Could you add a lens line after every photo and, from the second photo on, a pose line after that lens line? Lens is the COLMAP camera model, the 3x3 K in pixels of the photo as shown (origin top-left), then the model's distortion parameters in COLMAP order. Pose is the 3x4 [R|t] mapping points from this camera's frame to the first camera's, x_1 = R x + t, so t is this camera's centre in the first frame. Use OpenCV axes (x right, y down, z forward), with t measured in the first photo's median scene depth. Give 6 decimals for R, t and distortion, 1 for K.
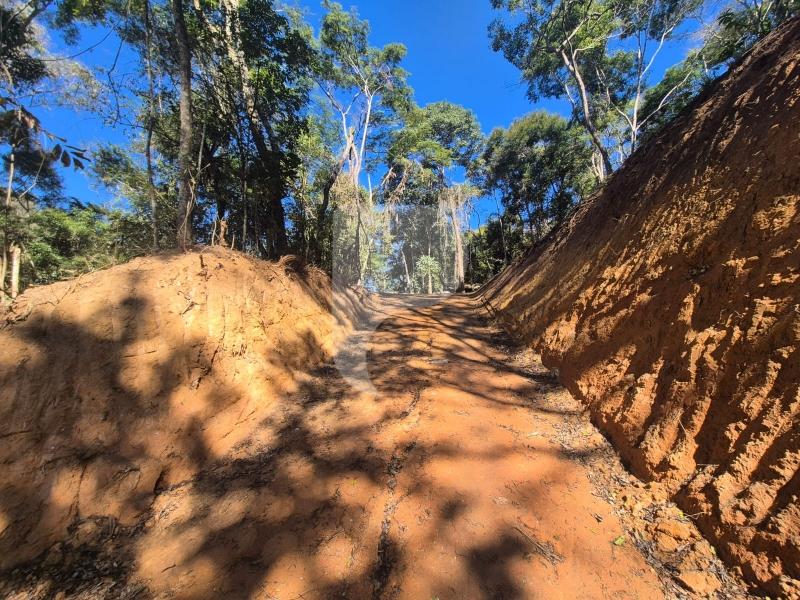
lens RADIAL K [[334.1, 0, 387.0], [0, 334.1, 291.6], [0, 0, 1]] dist [0.000812, -0.003945]
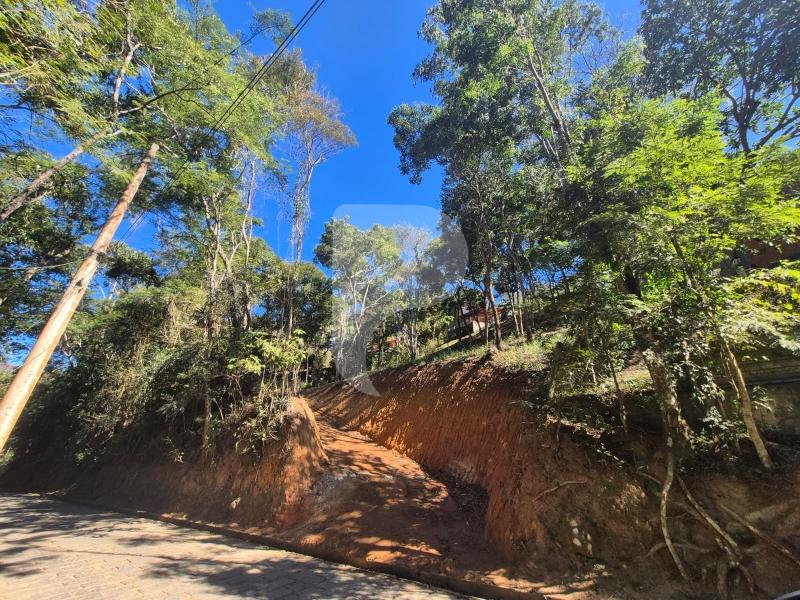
lens RADIAL K [[309.7, 0, 400.0], [0, 309.7, 300.0], [0, 0, 1]] dist [-0.001312, -0.000347]
pose [[0.648380, 0.306889, 0.696723, -0.418721], [-0.119910, 0.944898, -0.304614, -0.037376], [-0.751814, 0.113962, 0.649452, -0.337698]]
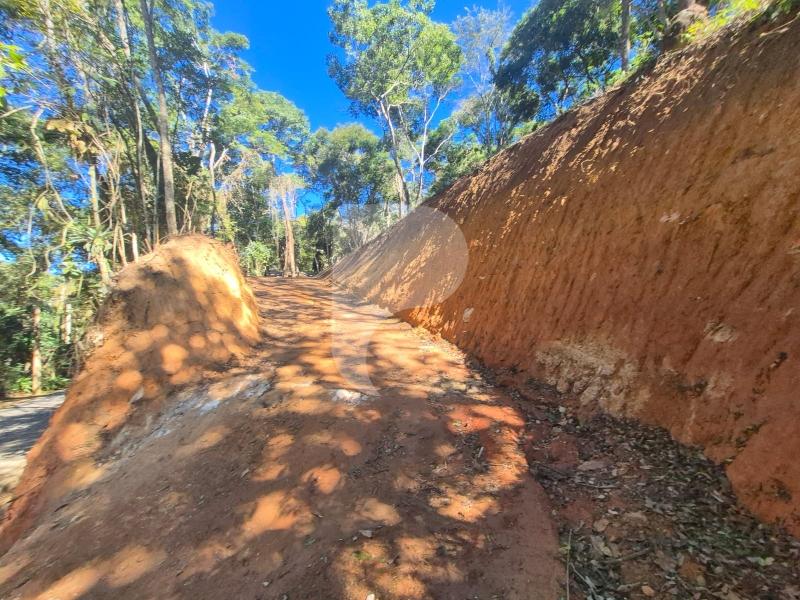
lens RADIAL K [[320.3, 0, 401.4], [0, 320.3, 318.3], [0, 0, 1]] dist [-0.000708, -0.000033]
pose [[0.835505, -0.047804, 0.547399, -0.109440], [-0.017255, 0.993435, 0.113092, 0.011639], [-0.549212, -0.103934, 0.829195, -0.153928]]
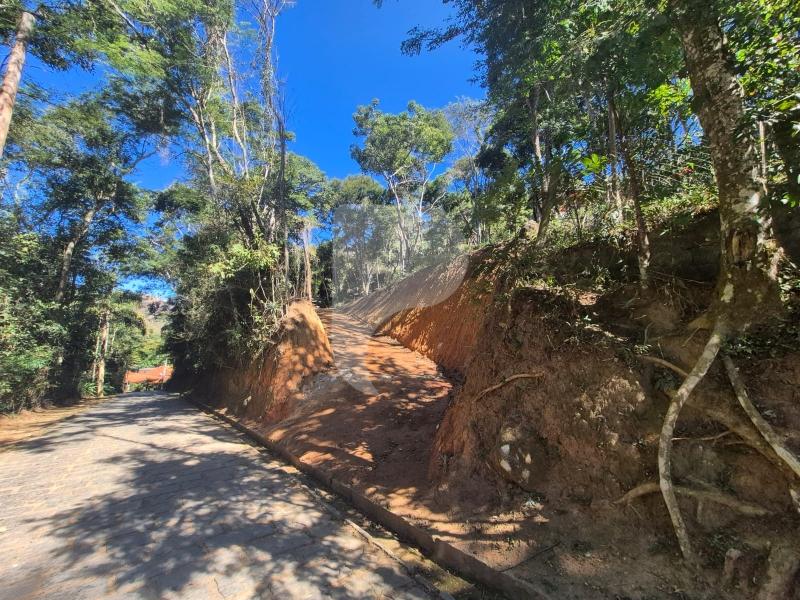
lens RADIAL K [[318.3, 0, 392.7], [0, 318.3, 296.3], [0, 0, 1]] dist [0.001066, -0.000014]
pose [[0.844154, 0.057373, 0.533022, -0.261013], [-0.049582, 0.998351, -0.028935, -0.023023], [-0.533803, -0.002002, 0.845607, -0.356453]]
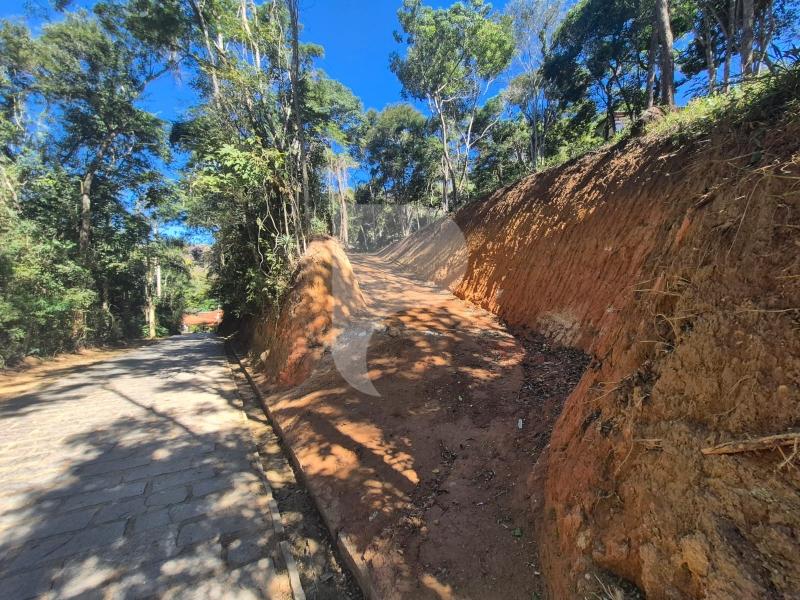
lens RADIAL K [[319.9, 0, 401.2], [0, 319.9, 296.9], [0, 0, 1]] dist [0.000310, -0.000075]
pose [[0.893007, -0.018680, 0.449655, -0.209383], [-0.049042, 0.989149, 0.138490, -0.007298], [-0.447363, -0.145724, 0.882401, -0.263313]]
